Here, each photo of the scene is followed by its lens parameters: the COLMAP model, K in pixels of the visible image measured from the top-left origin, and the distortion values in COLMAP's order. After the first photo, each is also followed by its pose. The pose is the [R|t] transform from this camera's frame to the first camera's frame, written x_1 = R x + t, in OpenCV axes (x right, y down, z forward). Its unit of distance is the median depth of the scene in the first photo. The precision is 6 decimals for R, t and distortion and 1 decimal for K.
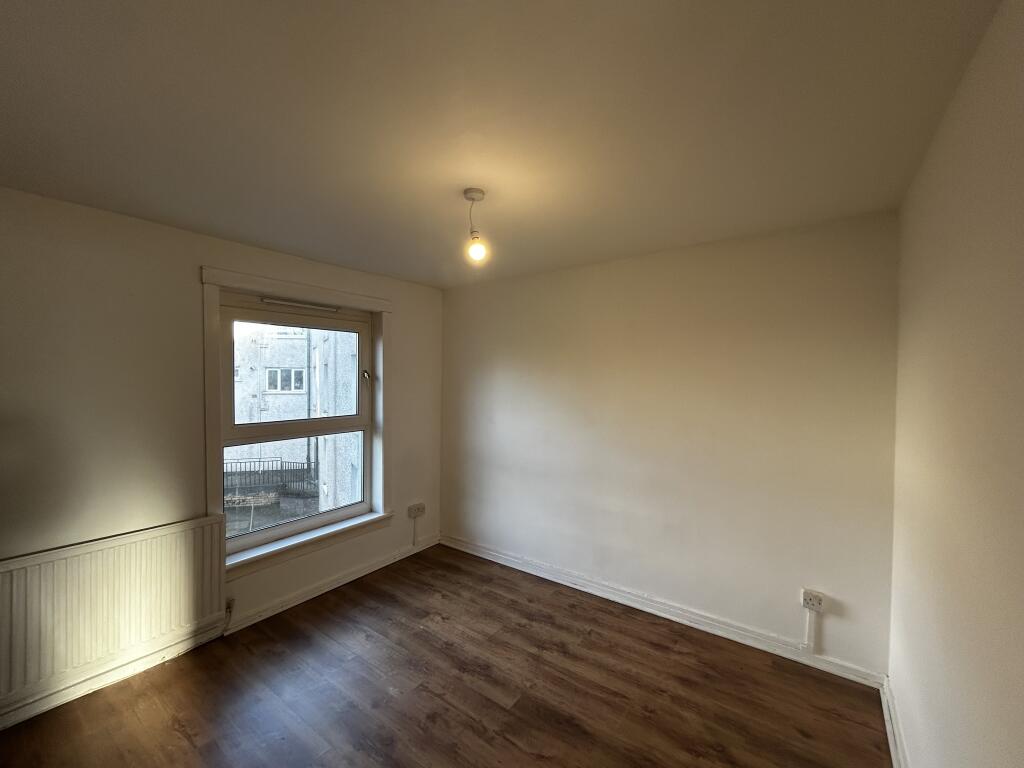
lens RADIAL K [[411.5, 0, 511.7], [0, 411.5, 380.6], [0, 0, 1]] dist [0.000994, 0.000059]
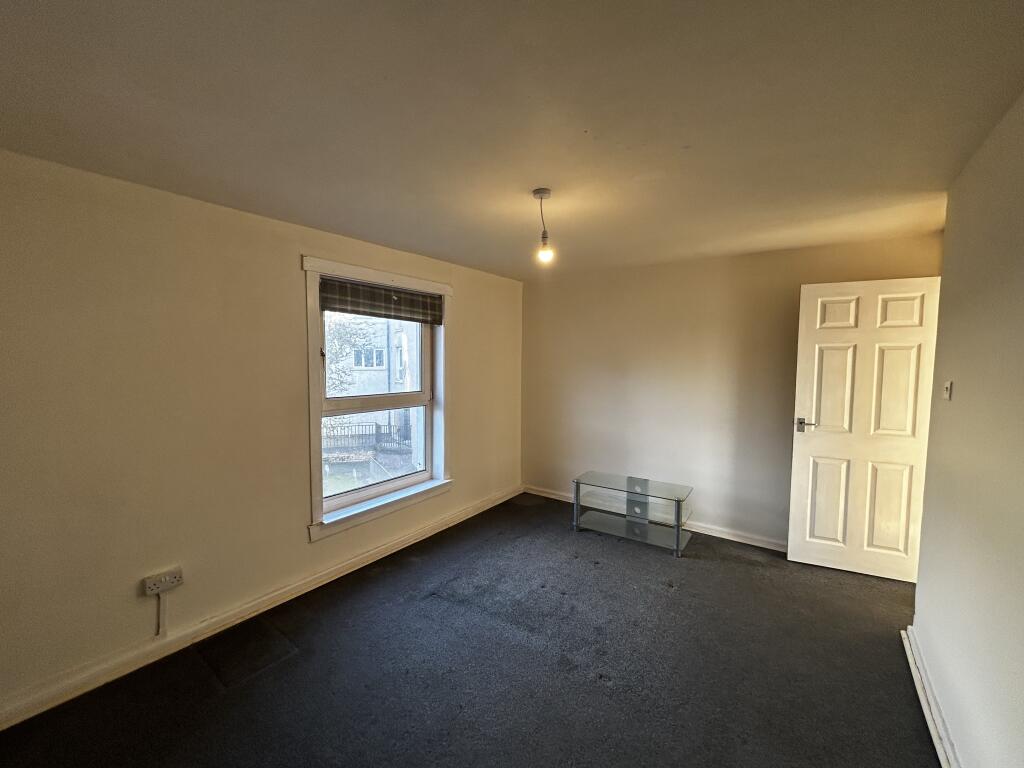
lens RADIAL K [[411.5, 0, 511.7], [0, 411.5, 380.6], [0, 0, 1]] dist [0.000994, 0.000059]
pose [[0.997167, -0.011445, 0.074337, -0.281053], [0.010672, 0.999885, 0.010789, 0.059805], [-0.074452, -0.009965, 0.997175, -0.158203]]
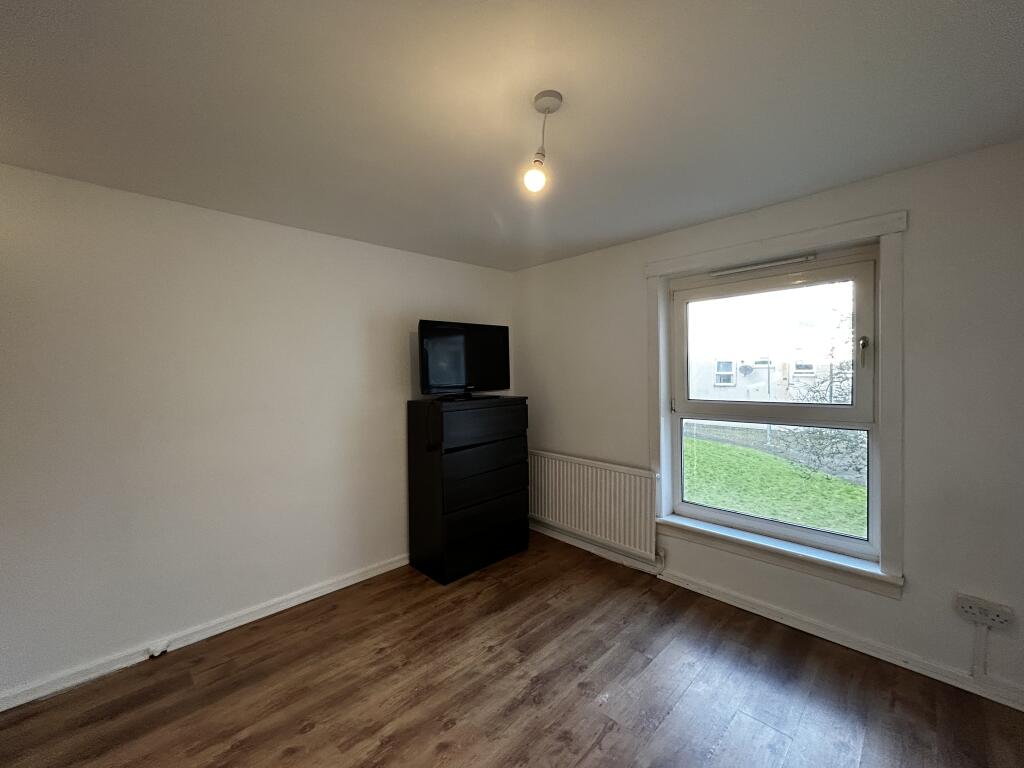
lens RADIAL K [[410.6, 0, 512.5], [0, 410.6, 381.0], [0, 0, 1]] dist [0.002263, -0.000410]
pose [[-0.166628, 0.020143, -0.985814, 0.493807], [0.009318, 0.999779, 0.018853, 0.037004], [0.985976, -0.006044, -0.166779, 0.770002]]
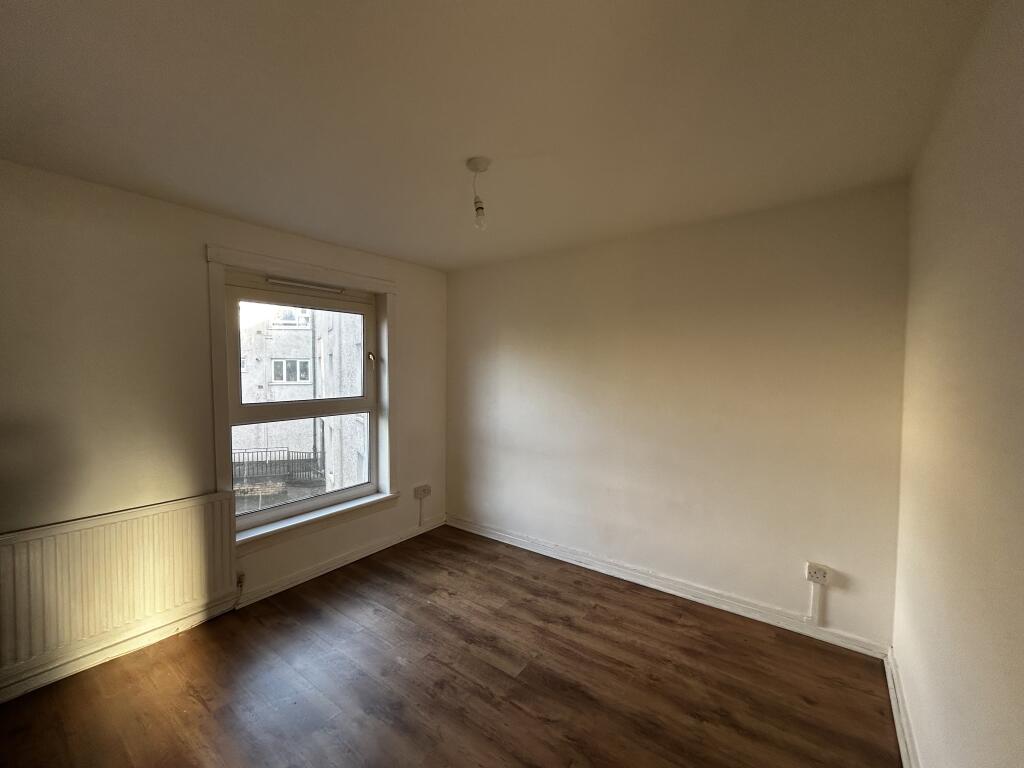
lens RADIAL K [[411.5, 0, 511.7], [0, 411.5, 380.6], [0, 0, 1]] dist [0.000994, 0.000059]
pose [[0.999934, -0.005088, -0.010265, -0.001194], [0.005293, 0.999784, 0.020076, 0.034992], [0.010161, -0.020129, 0.999746, -0.001105]]
